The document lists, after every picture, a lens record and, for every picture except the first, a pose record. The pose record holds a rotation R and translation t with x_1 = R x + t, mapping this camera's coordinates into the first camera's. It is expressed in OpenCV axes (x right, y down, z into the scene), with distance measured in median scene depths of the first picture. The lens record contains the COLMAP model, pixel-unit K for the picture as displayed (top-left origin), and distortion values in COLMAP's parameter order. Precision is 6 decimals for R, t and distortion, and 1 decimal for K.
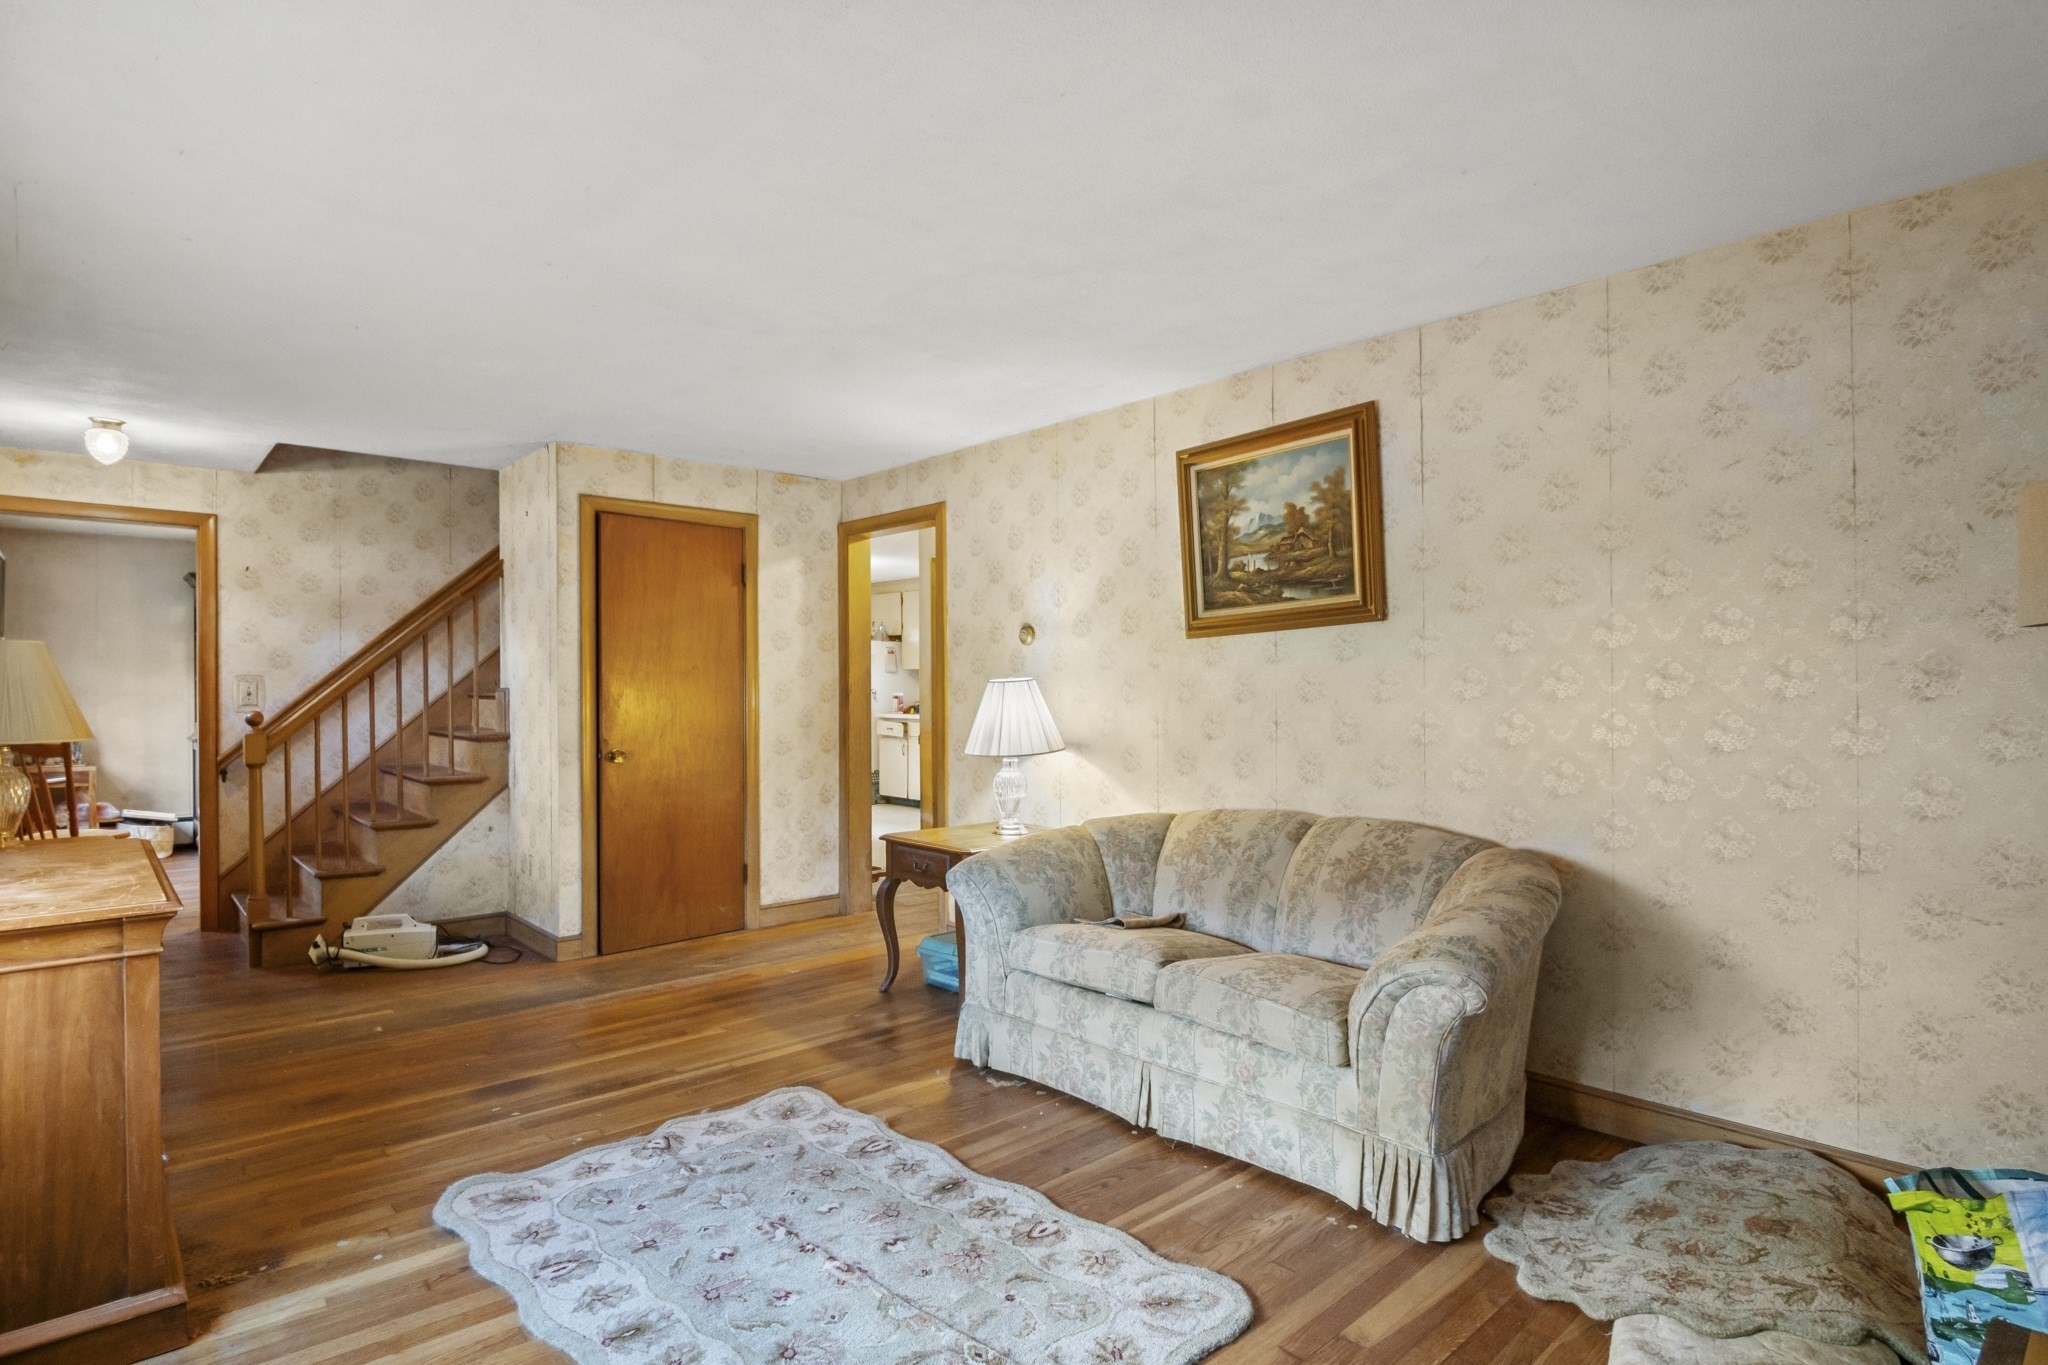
lens RADIAL K [[1040.4, 0, 1030.7], [0, 1040.4, 686.9], [0, 0, 1]] dist [-0.017293, 0.000095]
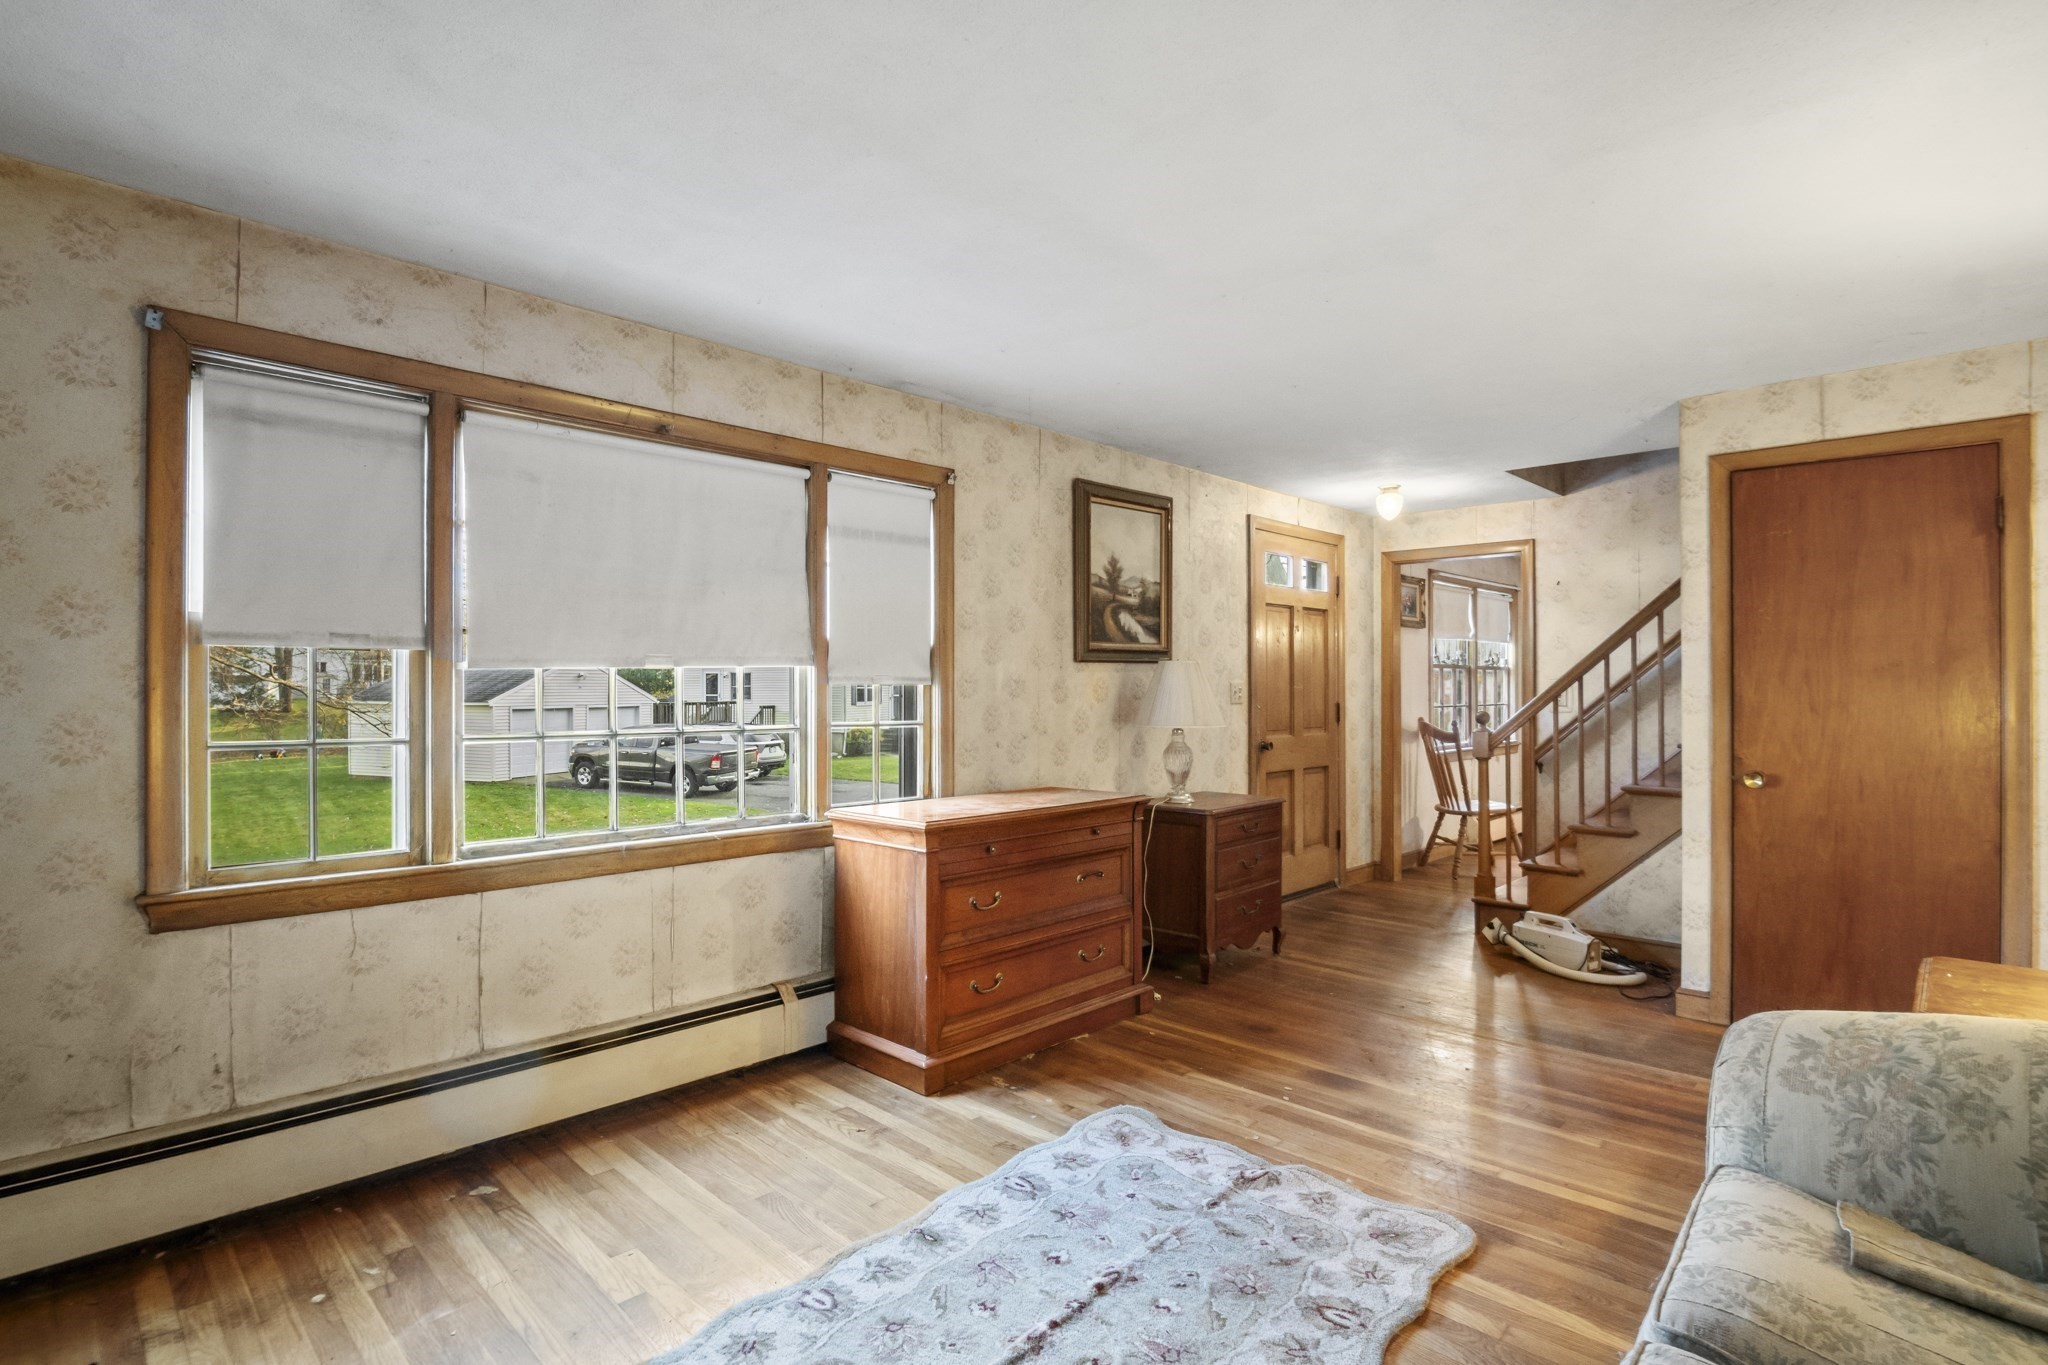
lens RADIAL K [[1006.4, 0, 1055.0], [0, 1006.4, 693.9], [0, 0, 1]] dist [-0.024179, -0.000004]
pose [[0.077906, 0.006396, -0.996940, 0.413467], [0.001655, 0.999977, 0.006545, -0.005078], [0.996959, -0.002160, 0.077894, 0.568349]]
